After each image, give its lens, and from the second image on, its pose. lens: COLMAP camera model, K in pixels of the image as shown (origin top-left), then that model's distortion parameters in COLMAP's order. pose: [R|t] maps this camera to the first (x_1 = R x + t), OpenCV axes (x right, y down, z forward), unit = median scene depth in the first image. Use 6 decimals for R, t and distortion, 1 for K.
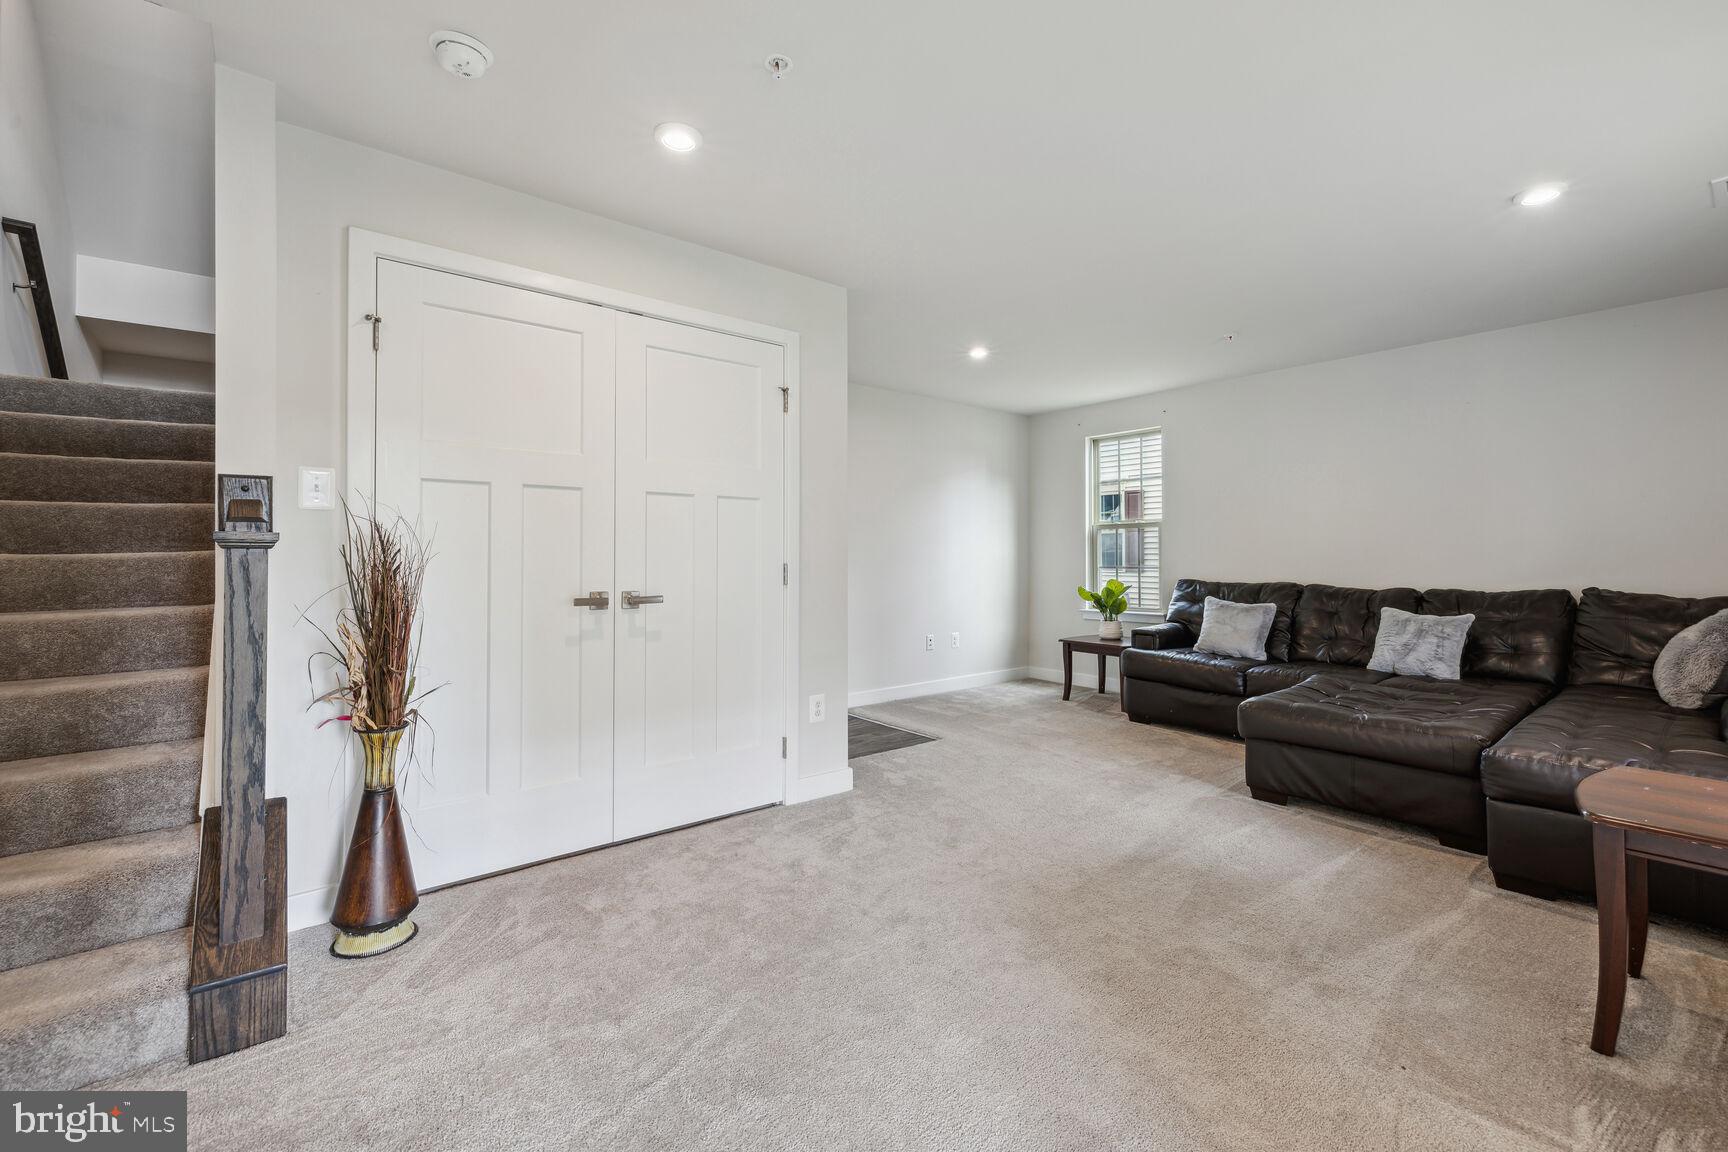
lens RADIAL K [[732.1, 0, 863.2], [0, 732.1, 538.8], [0, 0, 1]] dist [0.000237, -0.000163]
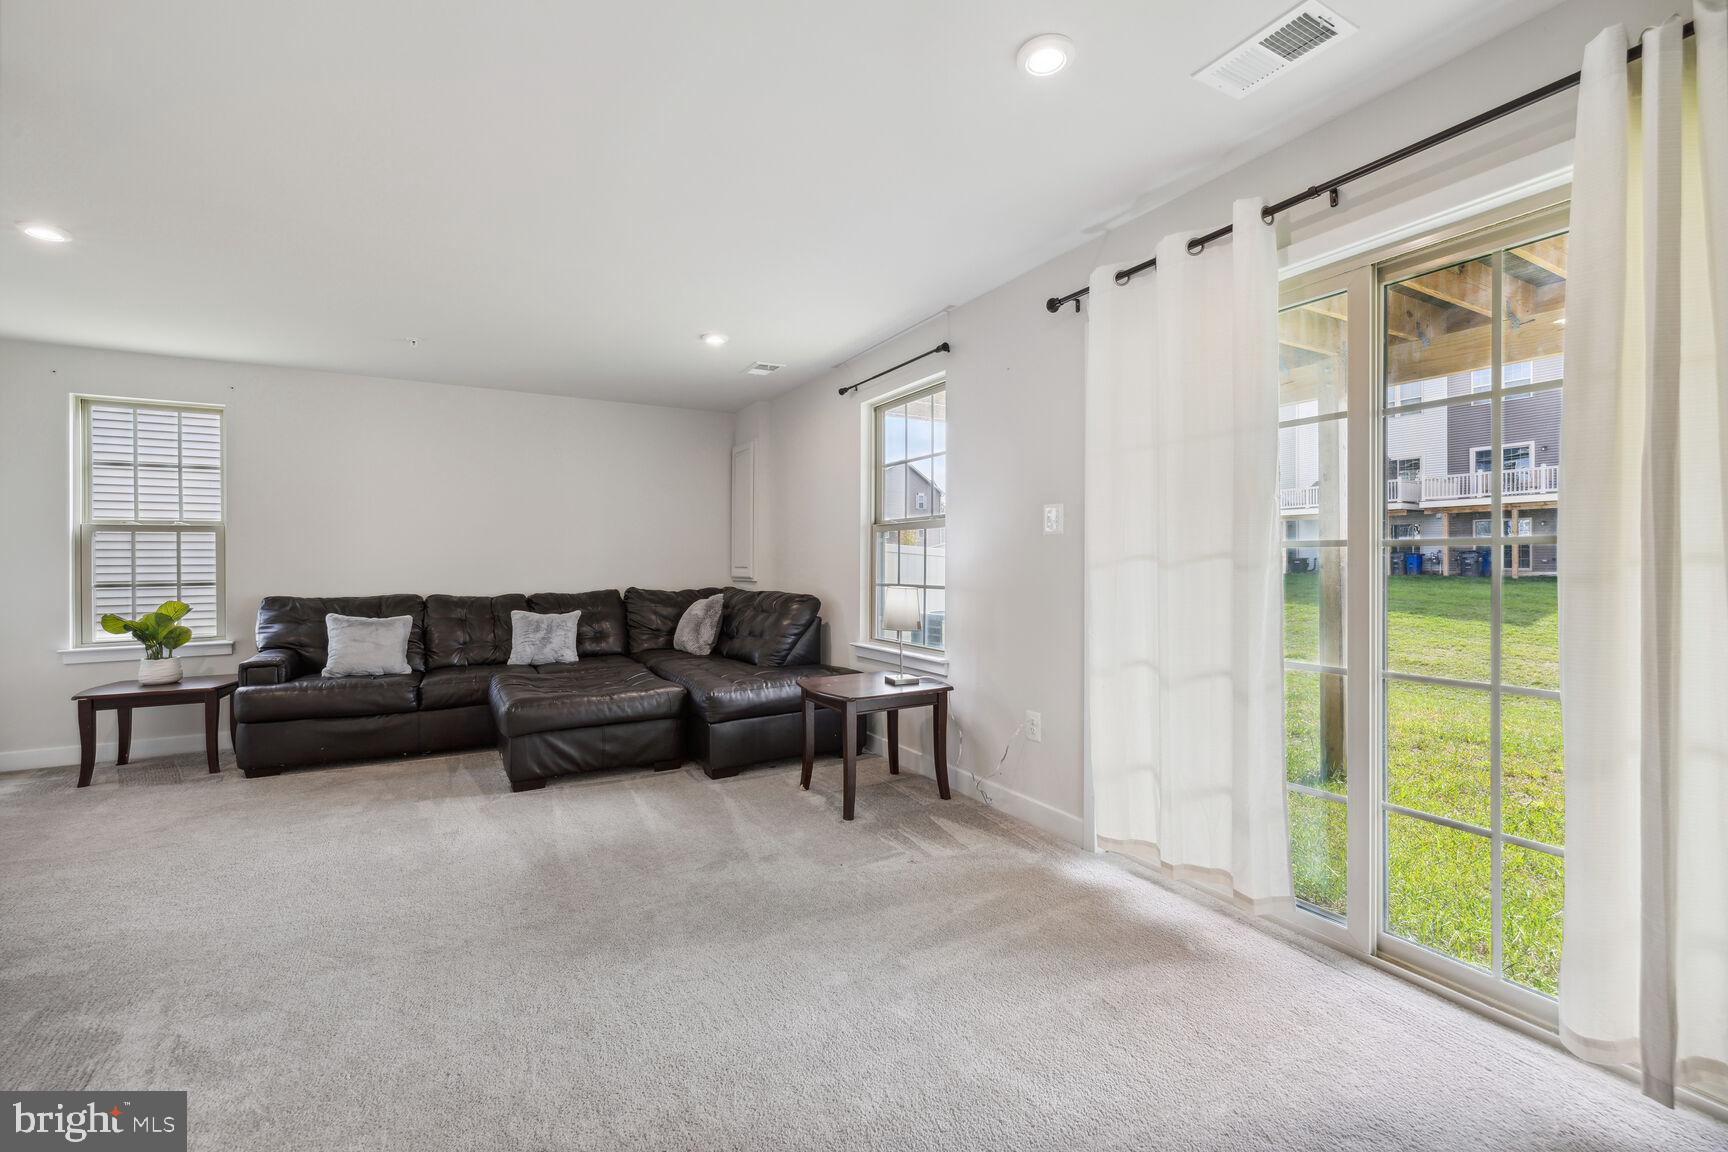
lens RADIAL K [[724.3, 0, 871.0], [0, 724.3, 561.7], [0, 0, 1]] dist [-0.000293, -0.000378]
pose [[0.158176, -0.003086, 0.987406, -0.389613], [-0.019981, 0.999780, 0.006326, -0.005207], [-0.987209, -0.020730, 0.158080, 0.272837]]
